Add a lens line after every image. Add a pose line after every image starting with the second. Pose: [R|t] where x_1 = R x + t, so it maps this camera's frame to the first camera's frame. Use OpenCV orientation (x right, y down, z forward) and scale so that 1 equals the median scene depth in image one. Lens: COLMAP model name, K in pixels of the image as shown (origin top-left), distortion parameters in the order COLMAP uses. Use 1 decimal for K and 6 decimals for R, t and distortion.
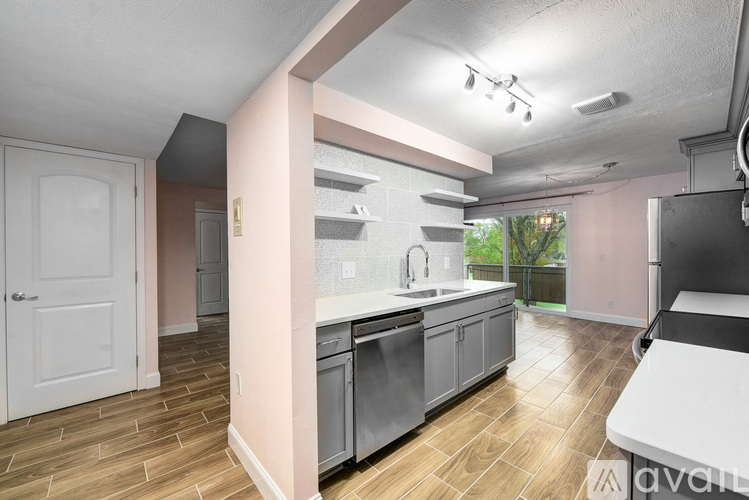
lens RADIAL K [[298.9, 0, 374.5], [0, 298.9, 250.0], [0, 0, 1]] dist [-0.008854, 0.000155]
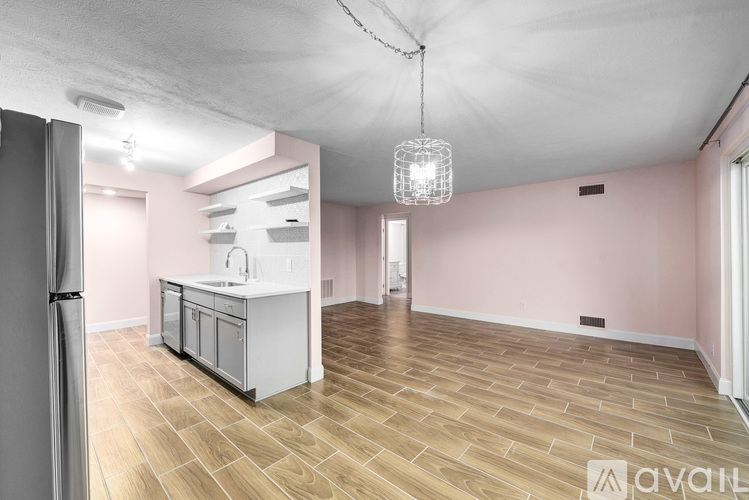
lens RADIAL K [[298.9, 0, 374.5], [0, 298.9, 250.0], [0, 0, 1]] dist [-0.008854, 0.000155]
pose [[0.121682, 0.014211, -0.992467, 1.504895], [0.009386, 0.999836, 0.015467, -0.018629], [0.992525, -0.011197, 0.121528, 1.455094]]
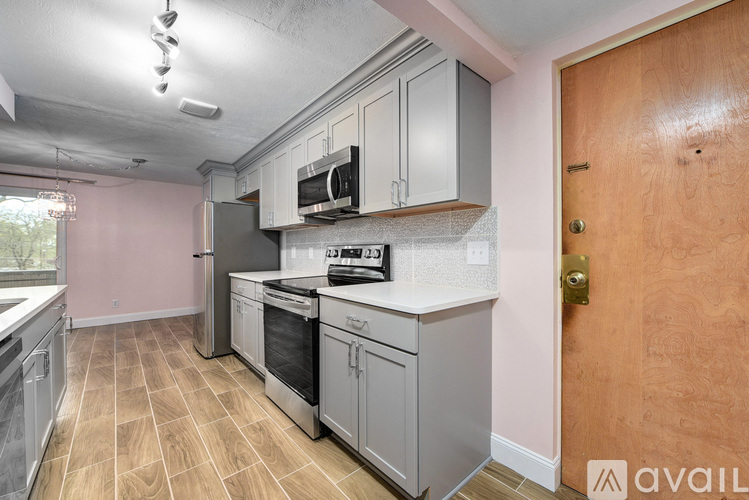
lens RADIAL K [[298.9, 0, 374.5], [0, 298.9, 250.0], [0, 0, 1]] dist [-0.008854, 0.000155]
pose [[0.017974, 0.012295, 0.999763, -0.281573], [0.005347, 0.999909, -0.012393, 0.045393], [-0.999824, 0.005569, 0.017907, 0.267336]]
